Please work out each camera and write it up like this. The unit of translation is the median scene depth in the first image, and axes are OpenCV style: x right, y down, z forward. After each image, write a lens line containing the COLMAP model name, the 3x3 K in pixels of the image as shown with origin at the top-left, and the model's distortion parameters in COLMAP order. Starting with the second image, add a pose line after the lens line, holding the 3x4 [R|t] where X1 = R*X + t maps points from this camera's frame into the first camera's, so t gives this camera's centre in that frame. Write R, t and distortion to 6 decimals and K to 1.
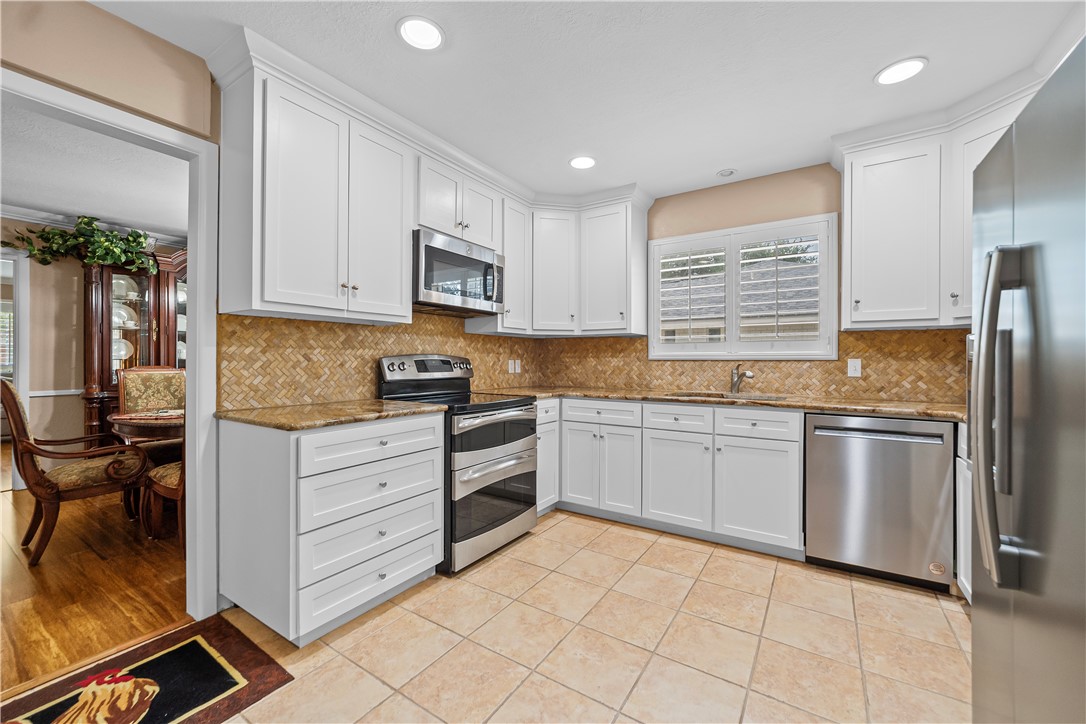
lens RADIAL K [[427.4, 0, 546.9], [0, 427.4, 361.7], [0, 0, 1]] dist [-0.014047, 0.005810]
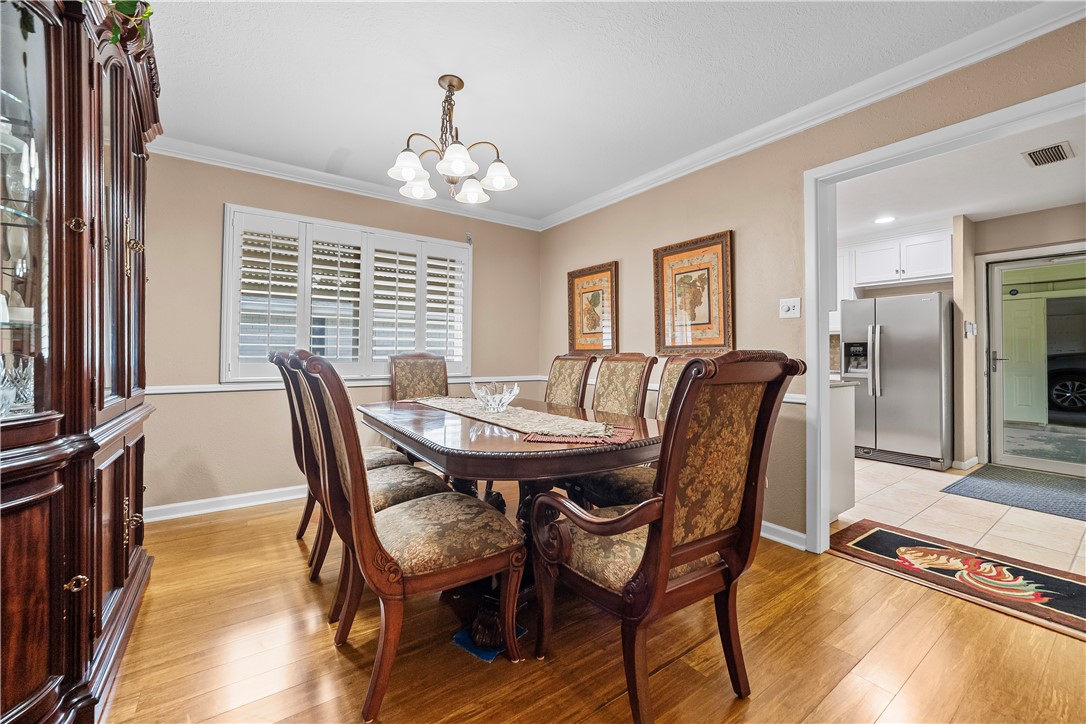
lens RADIAL K [[433.8, 0, 539.7], [0, 433.8, 349.7], [0, 0, 1]] dist [-0.015427, 0.007196]
pose [[0.374650, 0.009750, 0.927115, -1.481093], [0.000038, 0.999945, -0.010531, 0.017718], [-0.927166, 0.003981, 0.374629, 0.829851]]
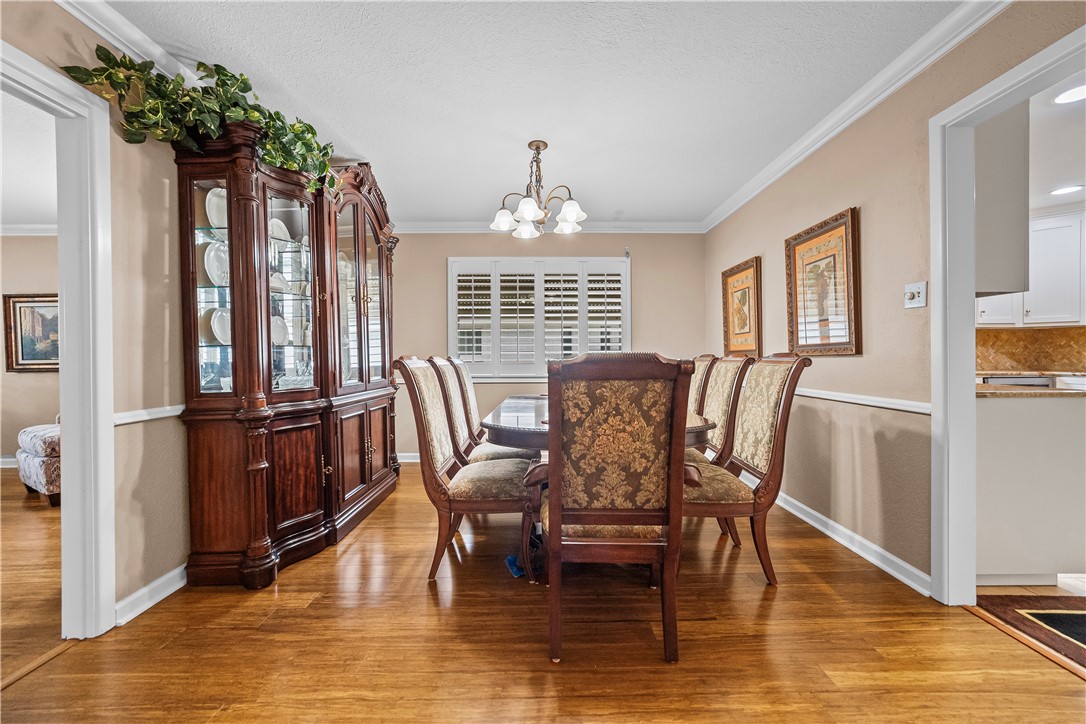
lens RADIAL K [[427.4, 0, 546.9], [0, 427.4, 361.7], [0, 0, 1]] dist [-0.014047, 0.005810]
pose [[0.831857, -0.014524, 0.554800, -1.368220], [0.011492, 0.999894, 0.008945, 0.019342], [-0.554871, -0.001066, 0.831936, 0.458469]]
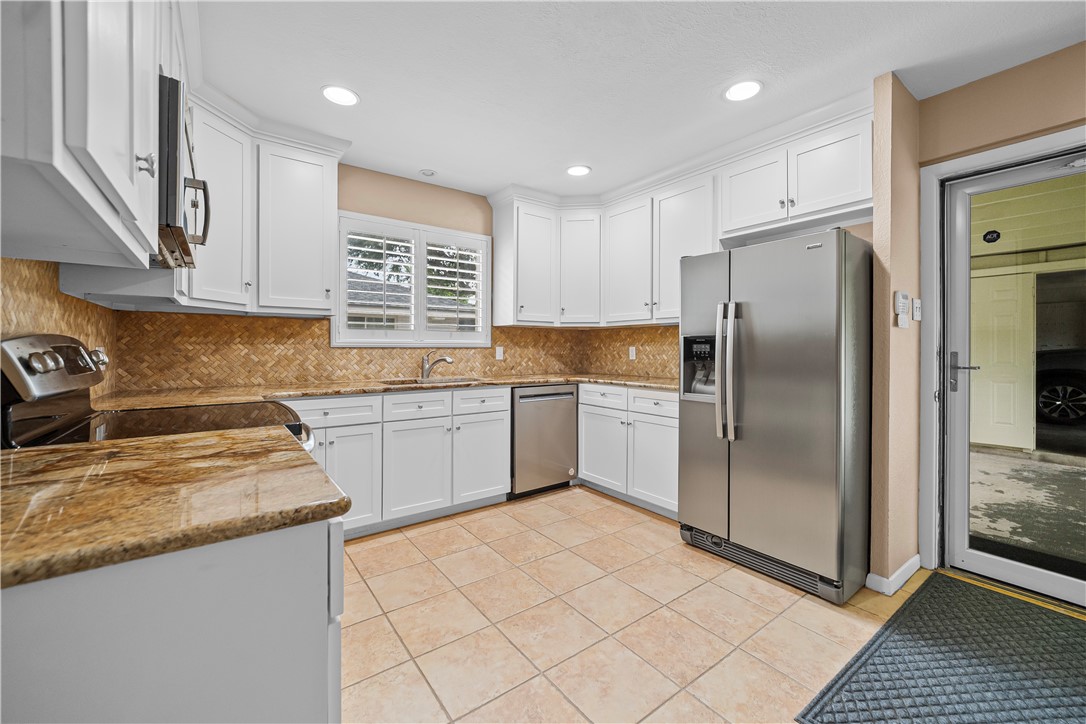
lens RADIAL K [[433.8, 0, 539.7], [0, 433.8, 349.7], [0, 0, 1]] dist [-0.015427, 0.007196]
pose [[0.351961, -0.004138, 0.936005, -0.503370], [0.002466, 0.999991, 0.003494, -0.001393], [-0.936011, 0.001078, 0.351968, 0.356047]]
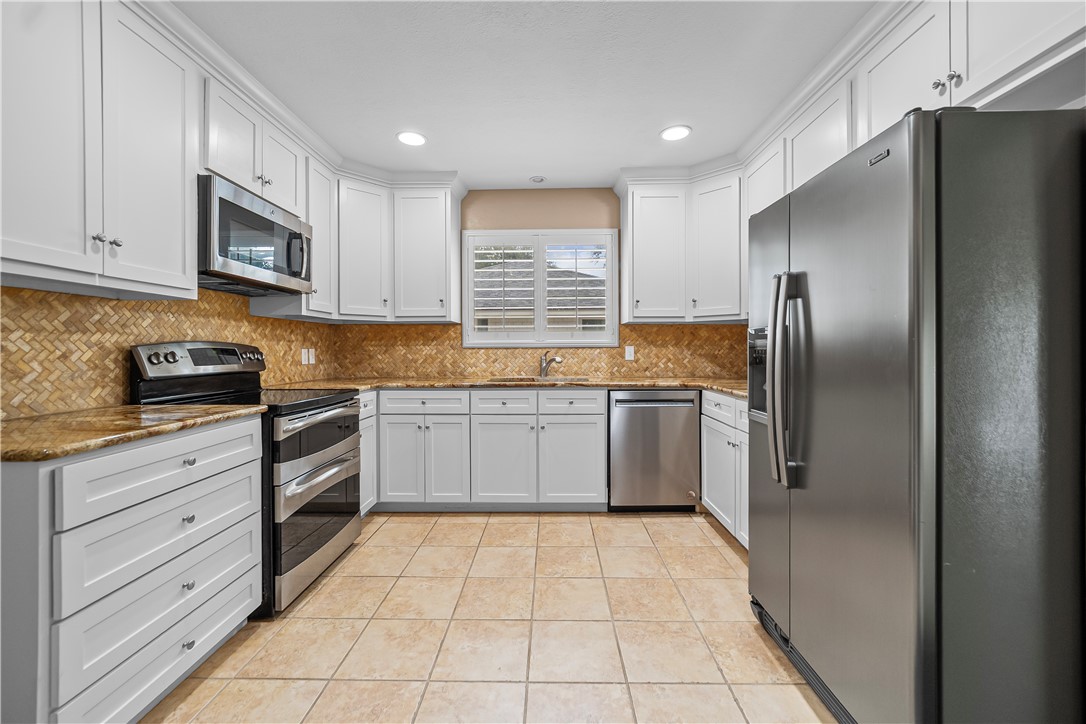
lens RADIAL K [[429.7, 0, 543.5], [0, 429.7, 352.0], [0, 0, 1]] dist [-0.015474, 0.005803]
pose [[0.848812, -0.009641, 0.528606, -0.163229], [0.008263, 0.999954, 0.004969, 0.002459], [-0.528630, 0.000150, 0.848853, 0.039738]]
